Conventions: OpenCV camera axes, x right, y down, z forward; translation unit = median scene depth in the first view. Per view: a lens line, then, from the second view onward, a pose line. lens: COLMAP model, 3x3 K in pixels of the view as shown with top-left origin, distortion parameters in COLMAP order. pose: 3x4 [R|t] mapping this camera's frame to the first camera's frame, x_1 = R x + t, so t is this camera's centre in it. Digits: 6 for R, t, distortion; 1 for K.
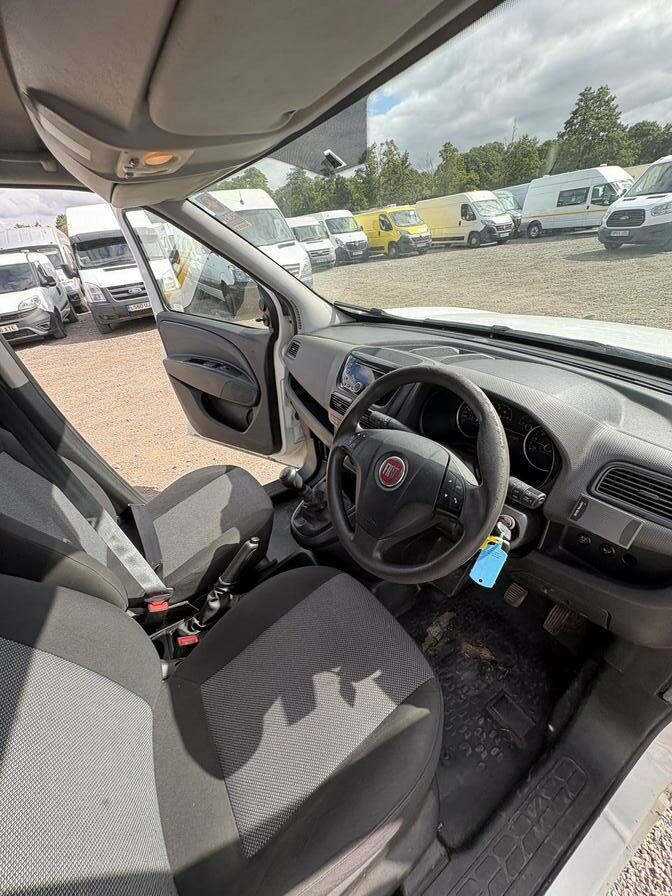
lens RADIAL K [[362.4, 0, 333.7], [0, 362.4, 446.5], [0, 0, 1]] dist [0.000188, -0.000196]
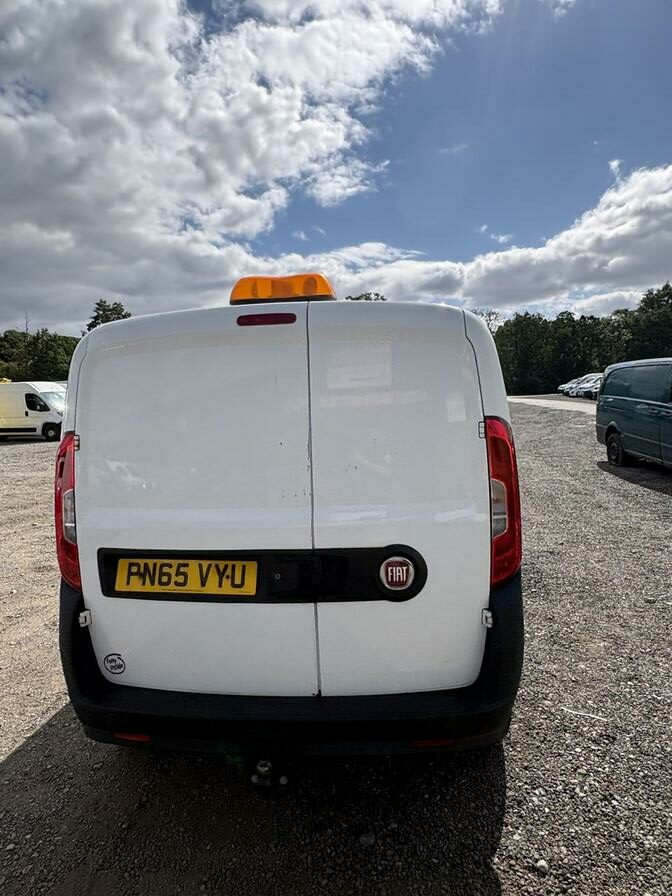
lens RADIAL K [[562.2, 0, 347.0], [0, 562.2, 439.3], [0, 0, 1]] dist [0.001435, 0.002565]
pose [[0.596385, 0.015863, 0.802542, -0.226360], [0.385675, 0.871176, -0.303822, 0.073689], [-0.703975, 0.490715, 0.513438, -0.089960]]
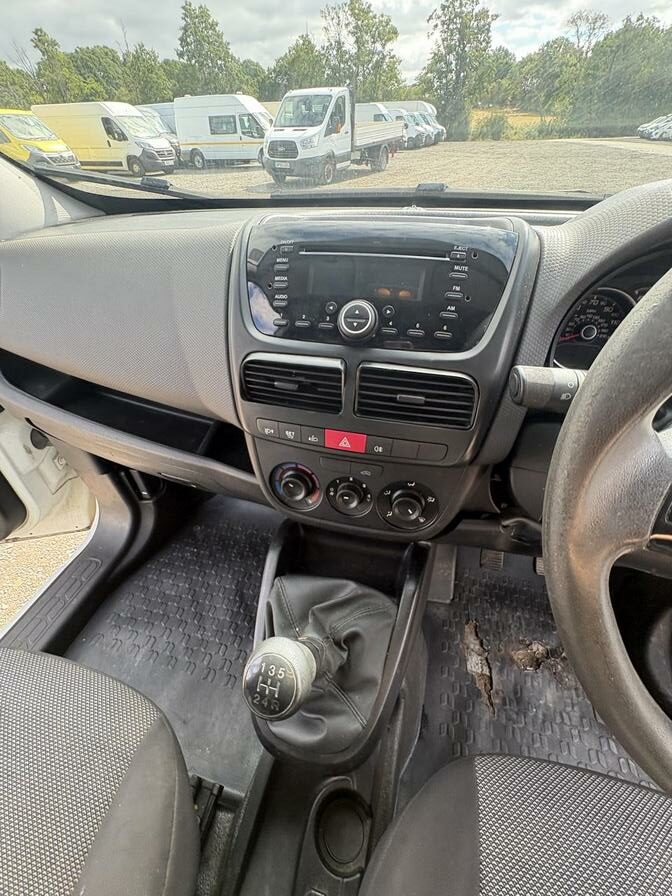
lens RADIAL K [[362.4, 0, 337.4], [0, 362.4, 449.3], [0, 0, 1]] dist [0.000188, -0.000196]
pose [[0.724349, -0.379476, 0.575601, -0.011251], [0.302708, 0.925164, 0.228999, -0.009093], [-0.619424, 0.008364, 0.785012, 0.047558]]
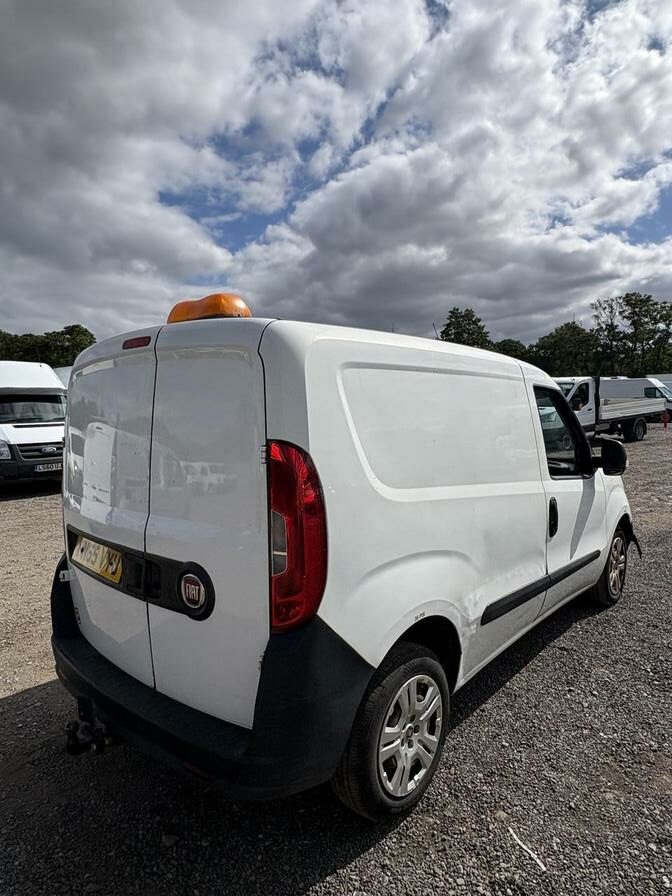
lens RADIAL K [[562.2, 0, 337.7], [0, 562.2, 443.3], [0, 0, 1]] dist [0.001435, 0.002565]
pose [[0.952712, 0.069054, 0.295926, -0.133854], [0.075806, 0.889041, -0.451509, 0.095370], [-0.294268, 0.452590, 0.841765, -0.149867]]
